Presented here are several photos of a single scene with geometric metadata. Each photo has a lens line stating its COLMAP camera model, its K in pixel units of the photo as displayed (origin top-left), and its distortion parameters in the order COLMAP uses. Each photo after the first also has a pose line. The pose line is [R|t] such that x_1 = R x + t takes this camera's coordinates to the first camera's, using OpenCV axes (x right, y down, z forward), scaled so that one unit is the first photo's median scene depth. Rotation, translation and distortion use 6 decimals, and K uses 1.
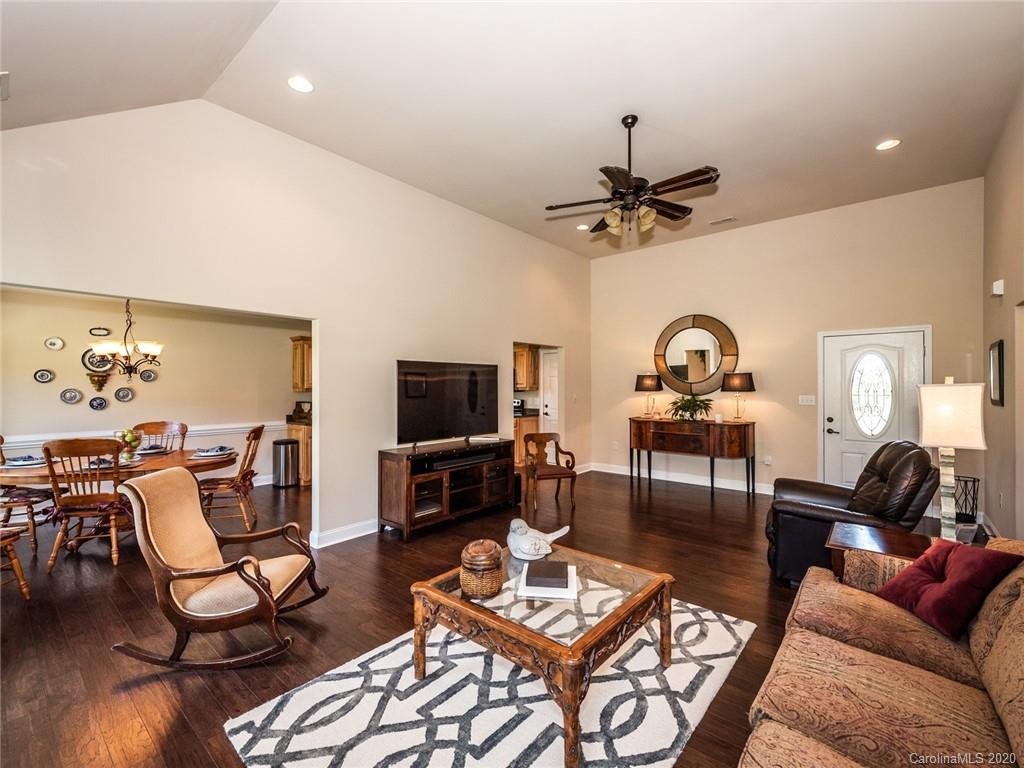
lens RADIAL K [[451.9, 0, 510.9], [0, 451.9, 387.8], [0, 0, 1]] dist [0.009314, -0.000175]
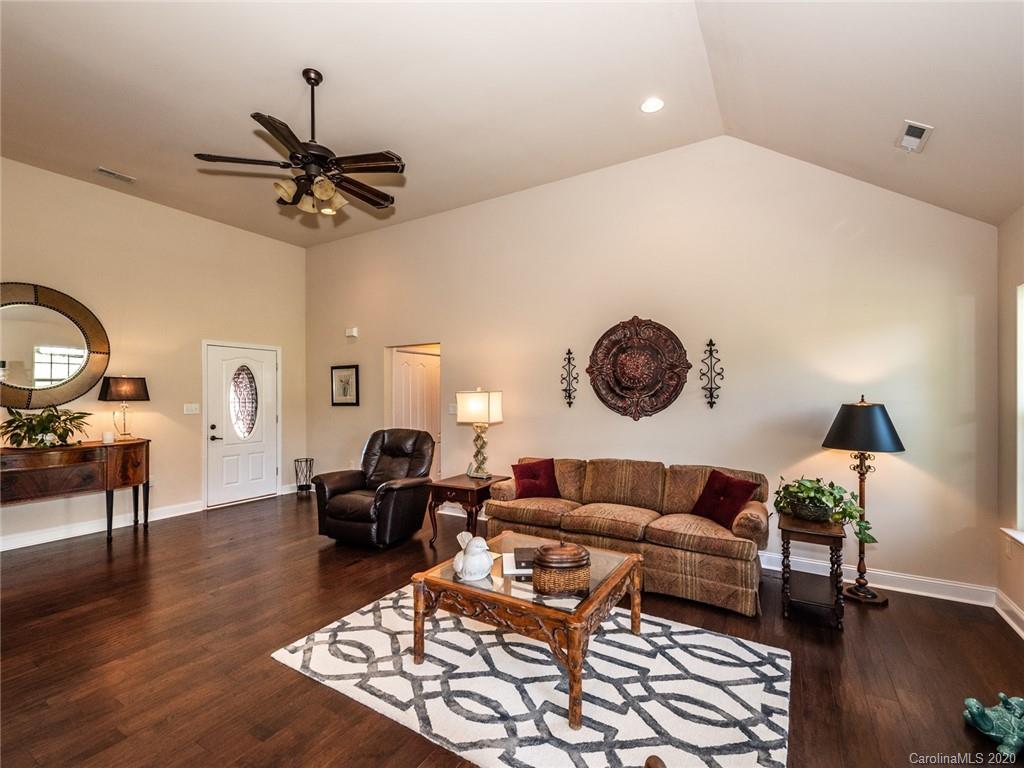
lens RADIAL K [[457.9, 0, 509.3], [0, 457.9, 394.3], [0, 0, 1]] dist [0.006404, 0.000066]
pose [[-0.157140, 0.003283, 0.987571, -0.382097], [0.009870, 0.999950, -0.001754, 0.004685], [-0.987527, 0.009471, -0.157165, 0.461565]]
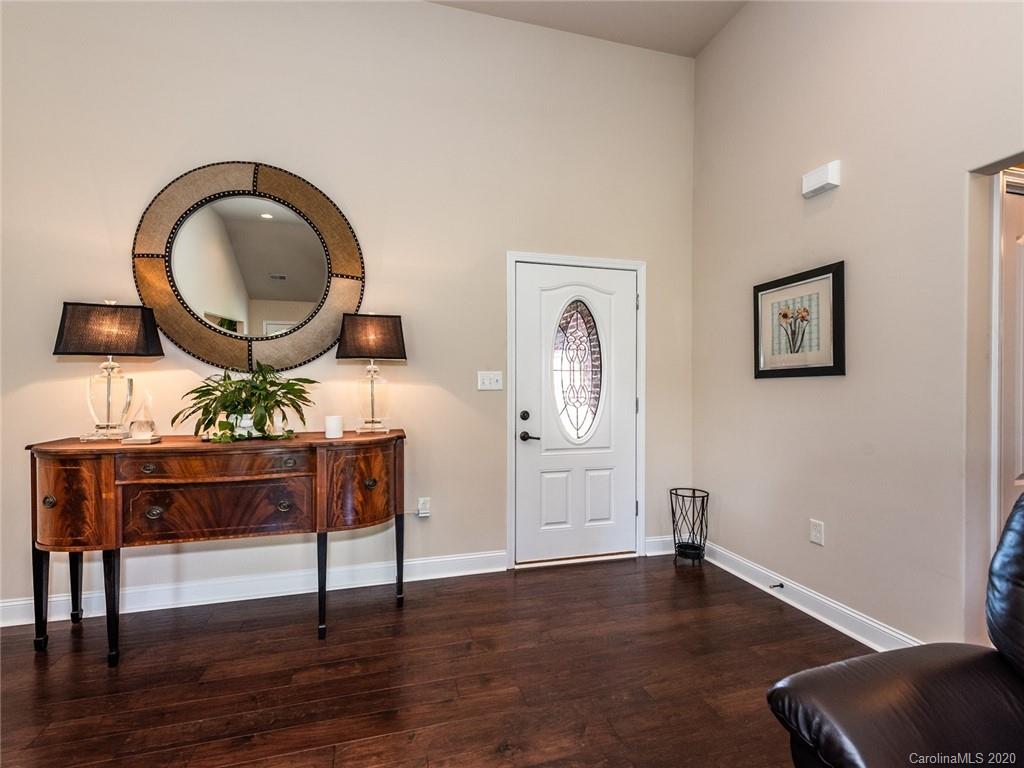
lens RADIAL K [[480.1, 0, 508.1], [0, 480.1, 386.2], [0, 0, 1]] dist [0.015248, 0.000241]
pose [[0.564880, 0.000994, 0.825172, 0.198646], [0.002703, 0.999992, -0.003056, 0.033614], [-0.825168, 0.003957, 0.564873, 0.631775]]
